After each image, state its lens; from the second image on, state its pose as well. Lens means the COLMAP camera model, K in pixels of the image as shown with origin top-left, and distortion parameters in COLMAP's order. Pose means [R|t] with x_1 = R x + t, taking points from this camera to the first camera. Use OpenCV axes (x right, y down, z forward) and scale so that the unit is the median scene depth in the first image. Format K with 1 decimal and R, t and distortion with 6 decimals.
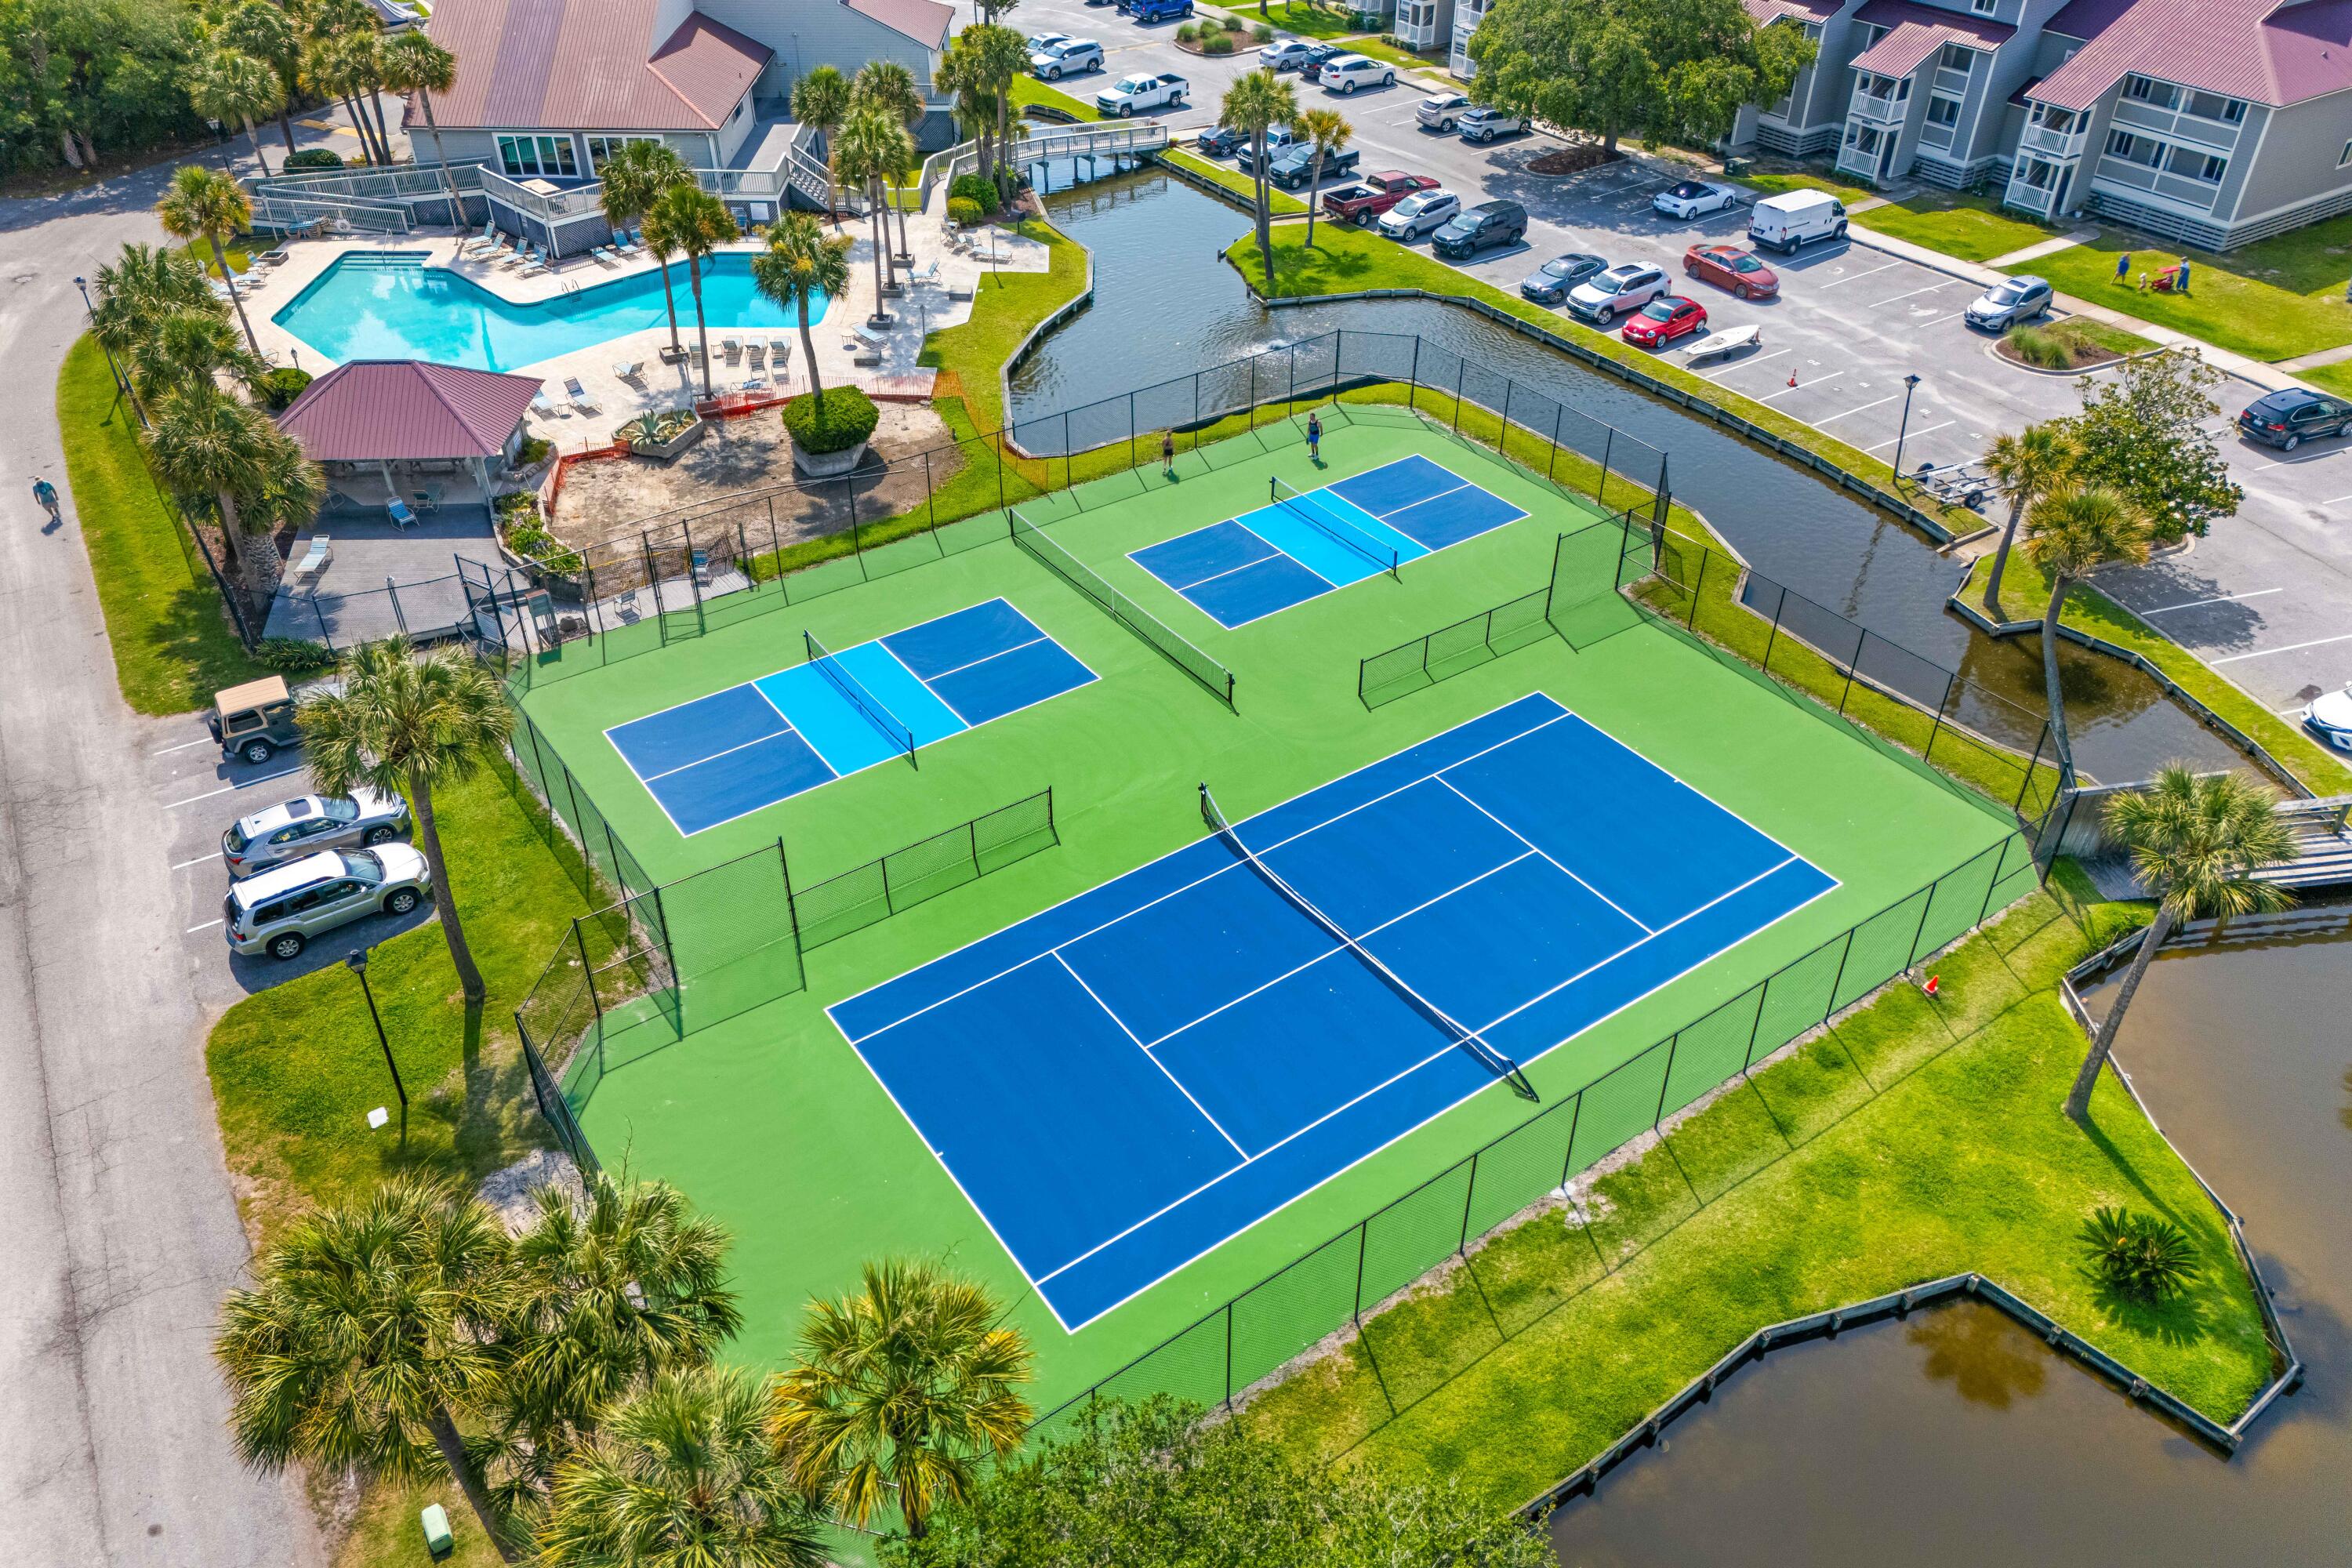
lens RADIAL K [[1727.4, 0, 1176.0], [0, 1727.4, 784.0], [0, 0, 1]] dist [0.071058, -0.054553]
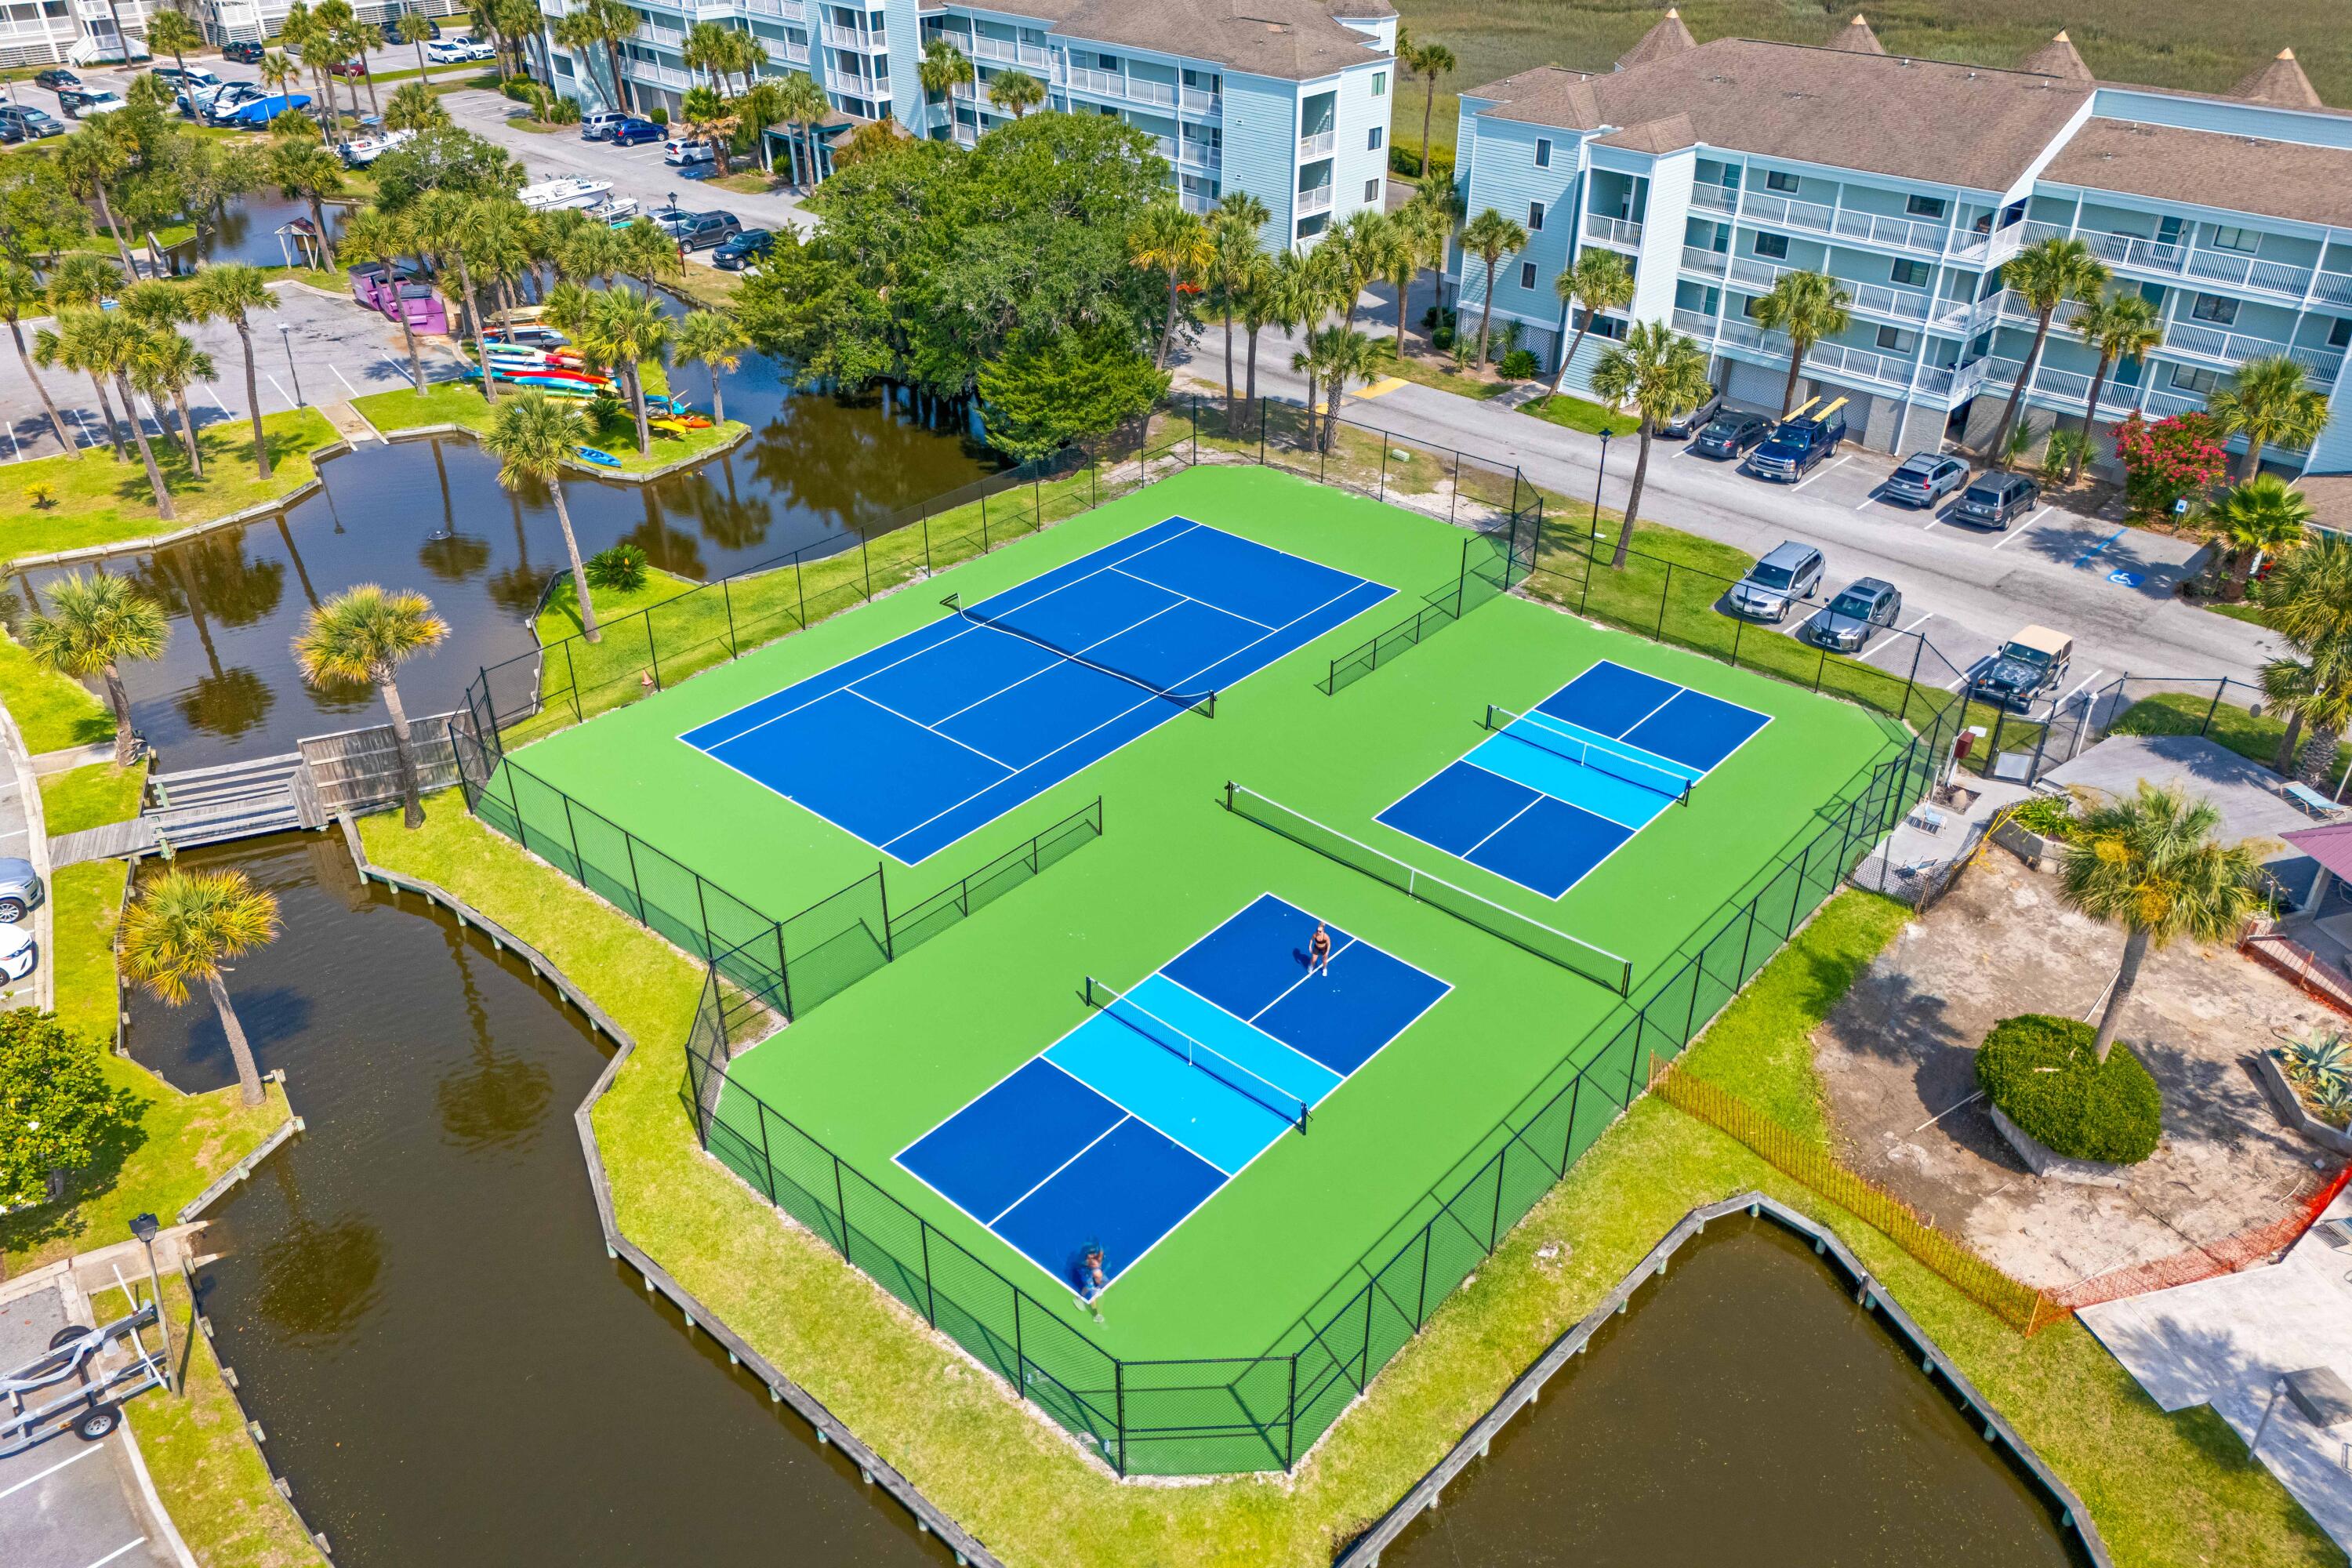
lens RADIAL K [[1727.4, 0, 1176.0], [0, 1727.4, 784.0], [0, 0, 1]] dist [0.071058, -0.054553]
pose [[-0.971241, 0.123596, -0.203508, 0.168112], [-0.145370, 0.369109, 0.917947, -0.614142], [0.188571, 0.921131, -0.340527, 0.855547]]
